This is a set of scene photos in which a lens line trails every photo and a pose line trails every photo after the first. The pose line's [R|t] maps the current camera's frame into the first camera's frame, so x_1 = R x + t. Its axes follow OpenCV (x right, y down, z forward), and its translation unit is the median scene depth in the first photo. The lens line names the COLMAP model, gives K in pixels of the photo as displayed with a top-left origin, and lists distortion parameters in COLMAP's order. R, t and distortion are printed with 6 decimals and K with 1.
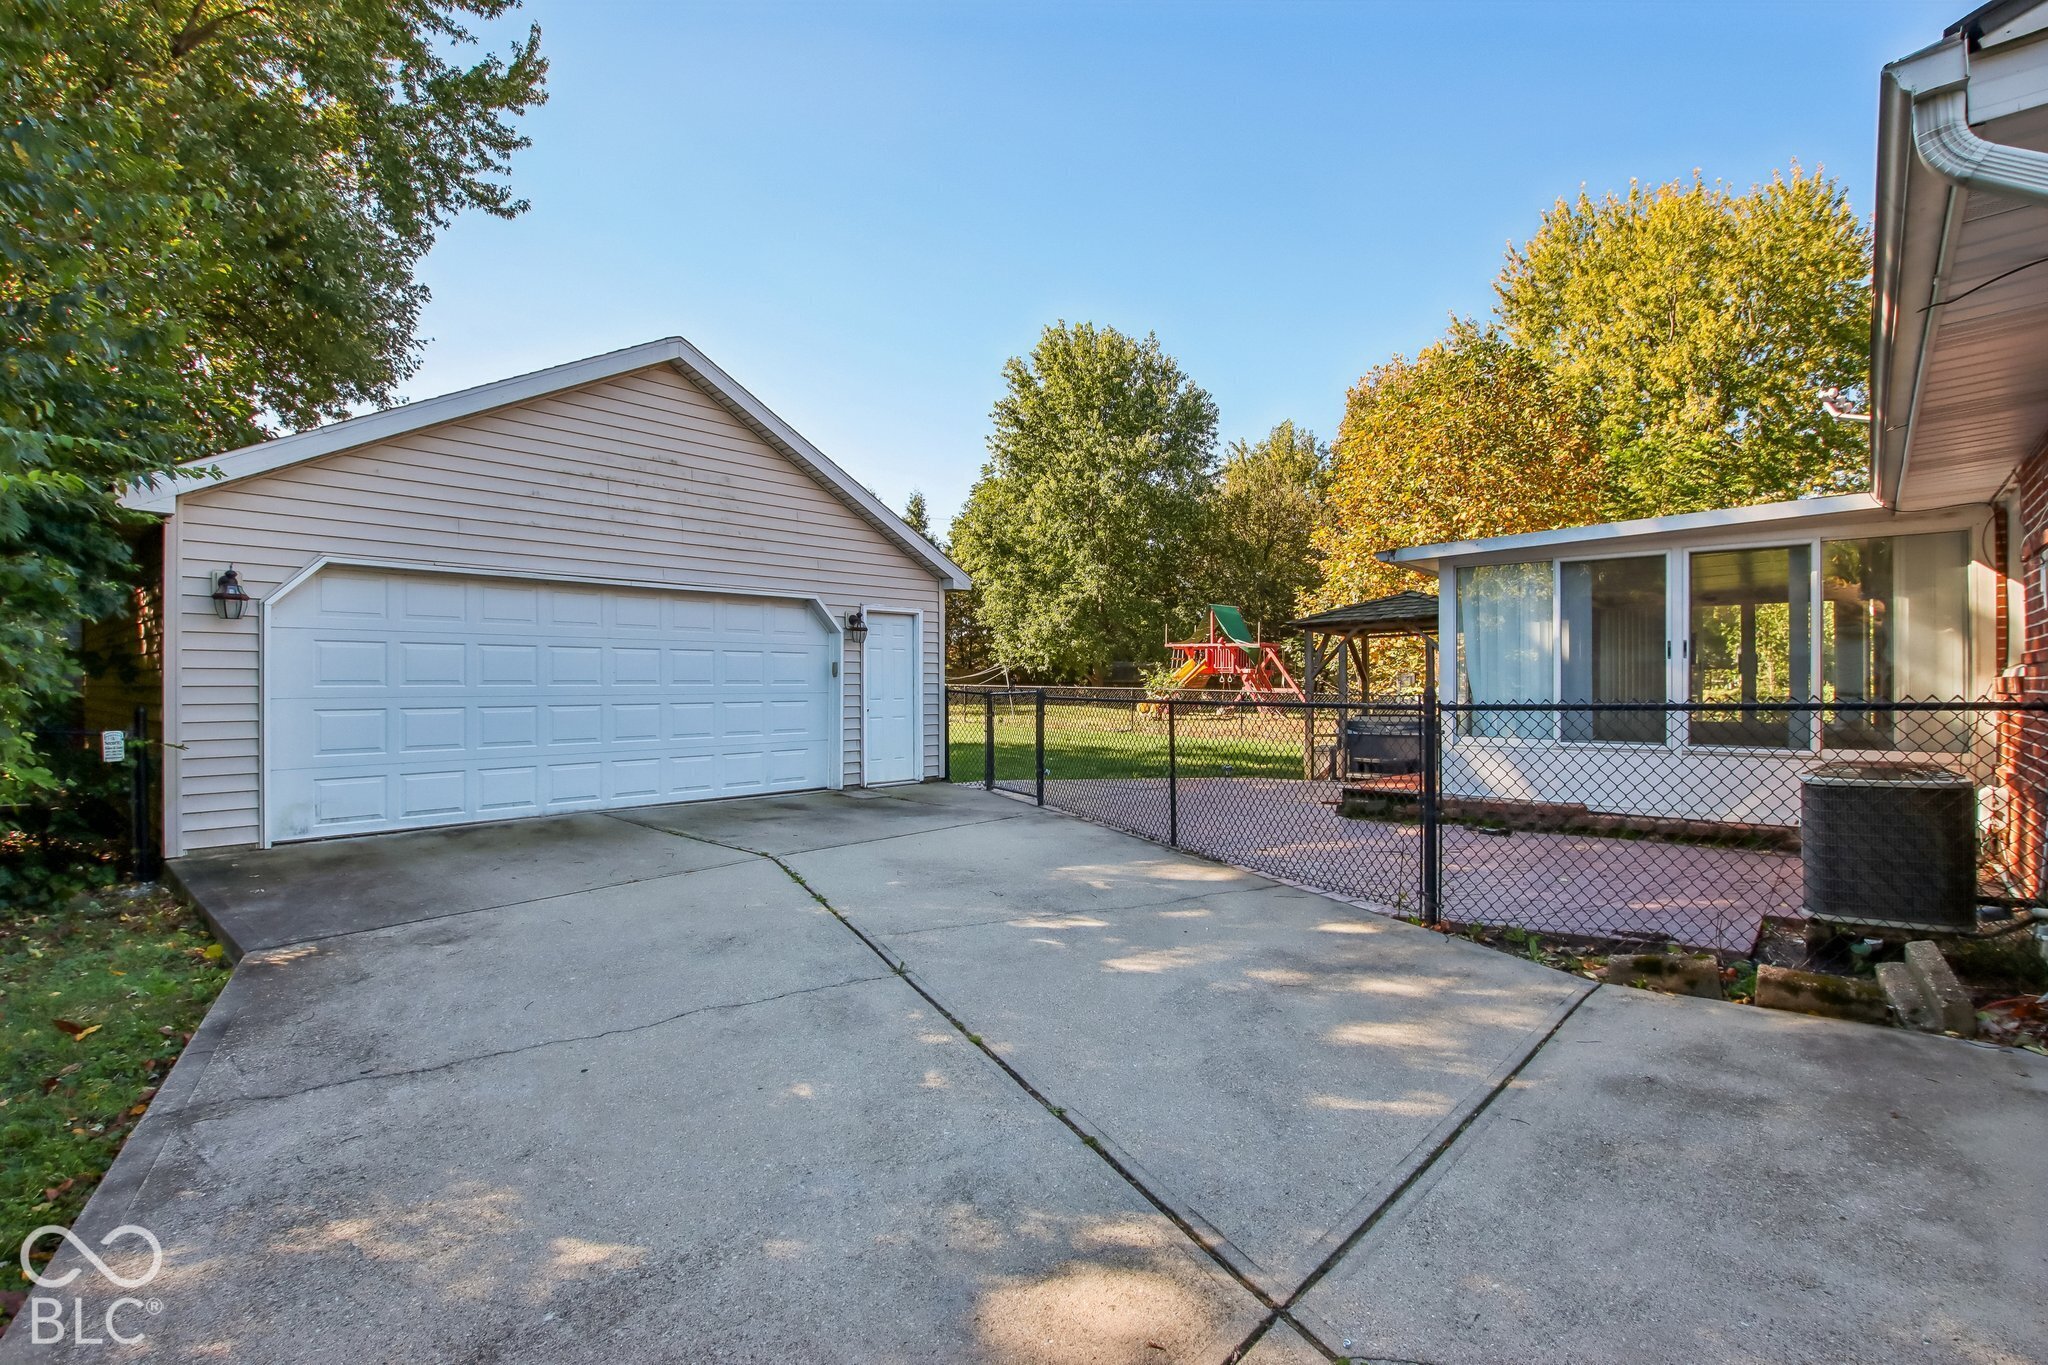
lens RADIAL K [[979.2, 0, 1041.1], [0, 979.2, 686.7], [0, 0, 1]] dist [-0.016526, 0.000088]
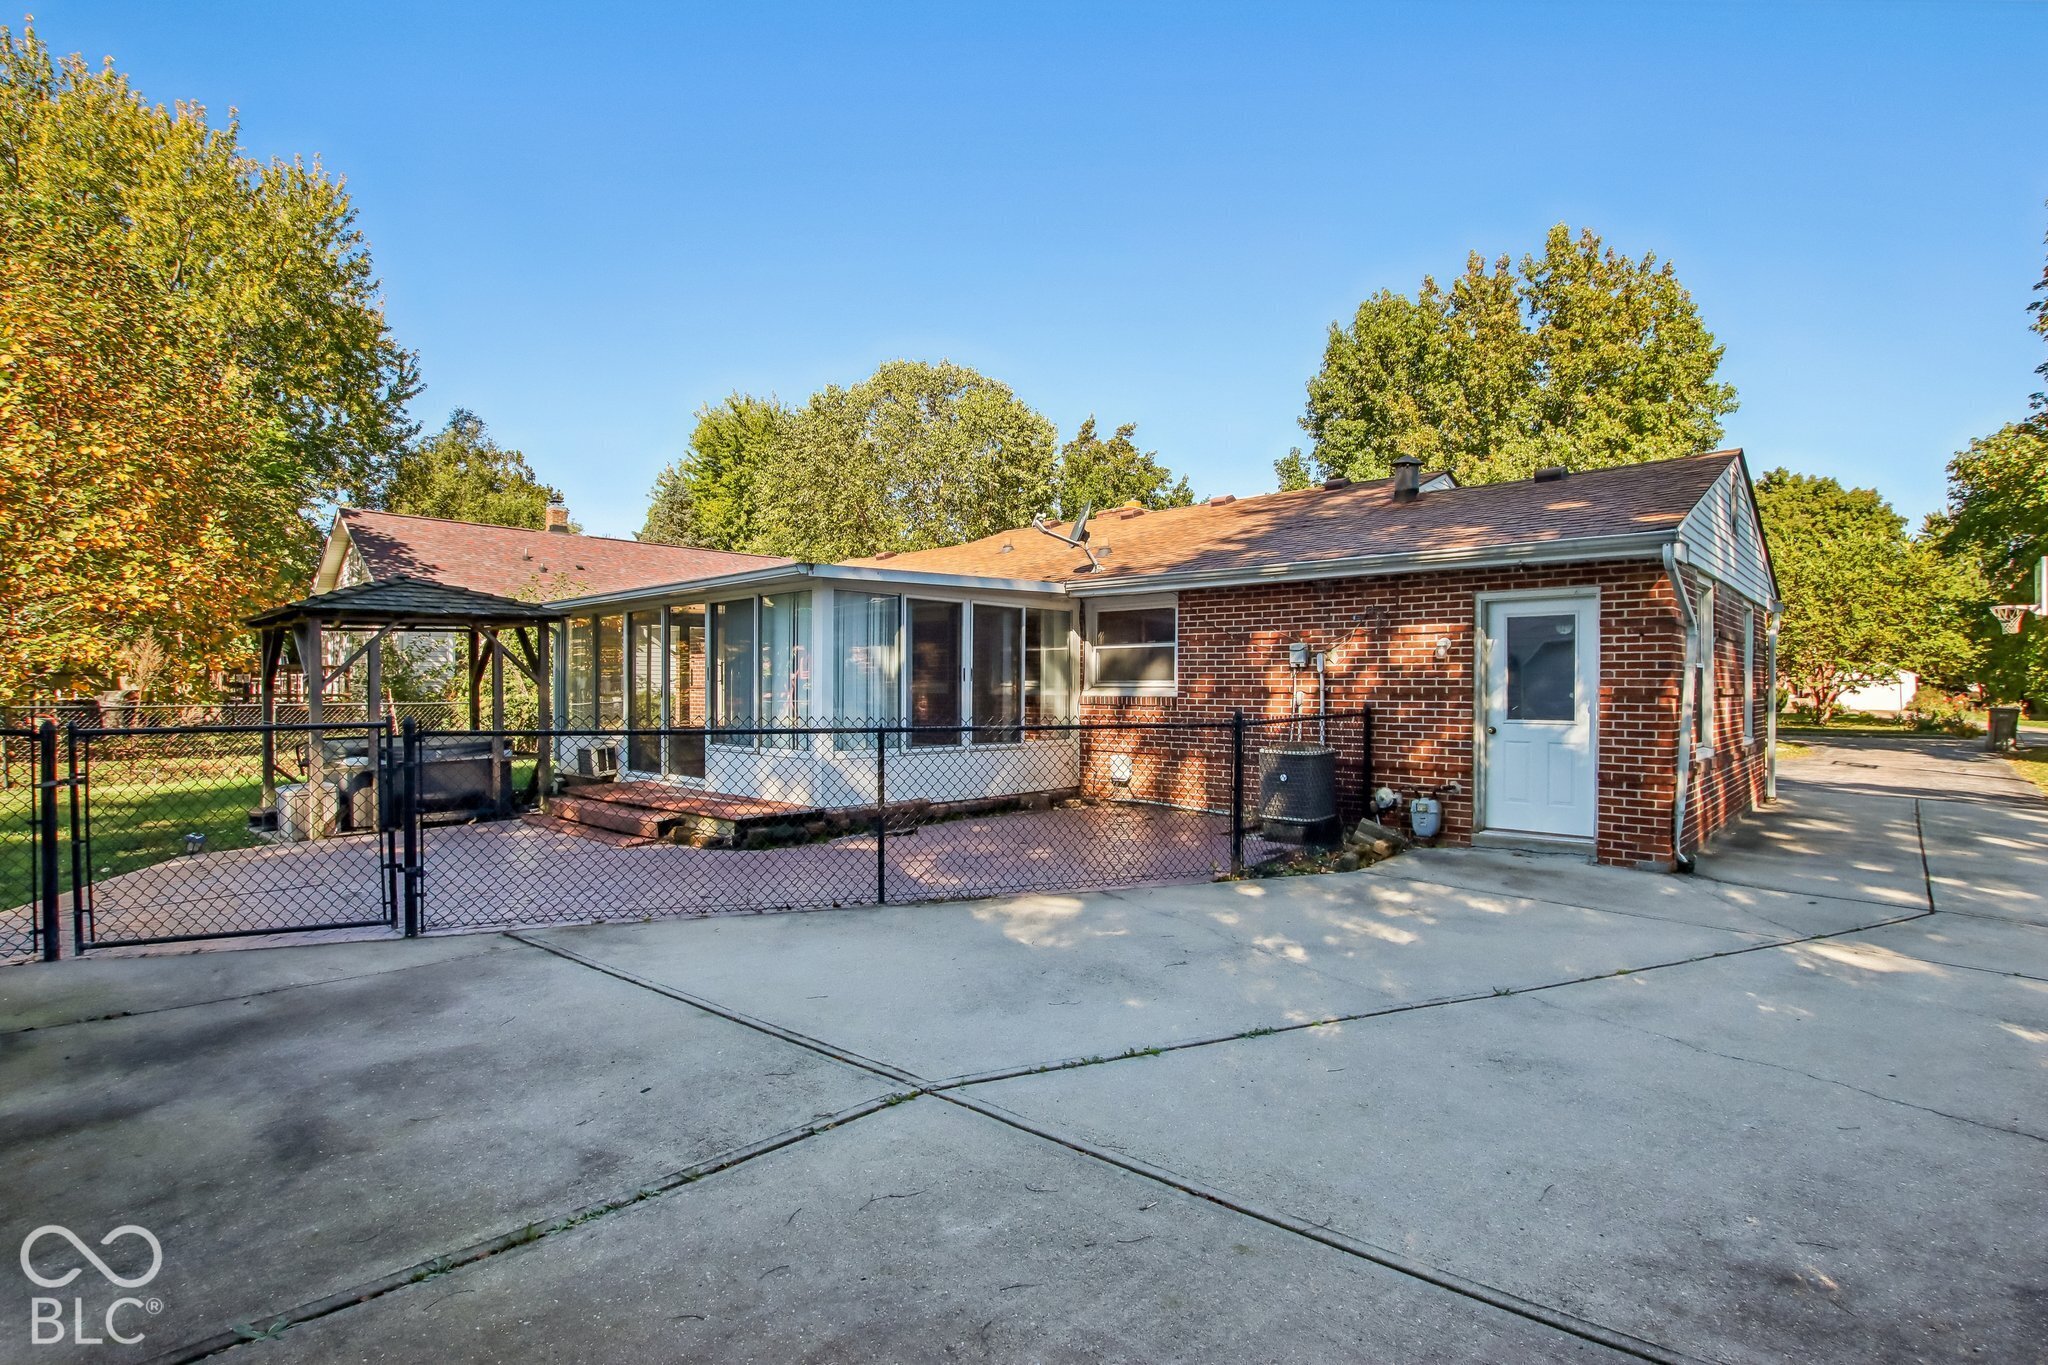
lens RADIAL K [[979.2, 0, 1041.2], [0, 979.2, 705.1], [0, 0, 1]] dist [-0.016526, 0.000088]
pose [[0.001050, -0.020566, 0.999788, -1.037066], [-0.000181, 0.999788, 0.020566, -0.034681], [-0.999999, -0.000203, 0.001047, 1.309143]]
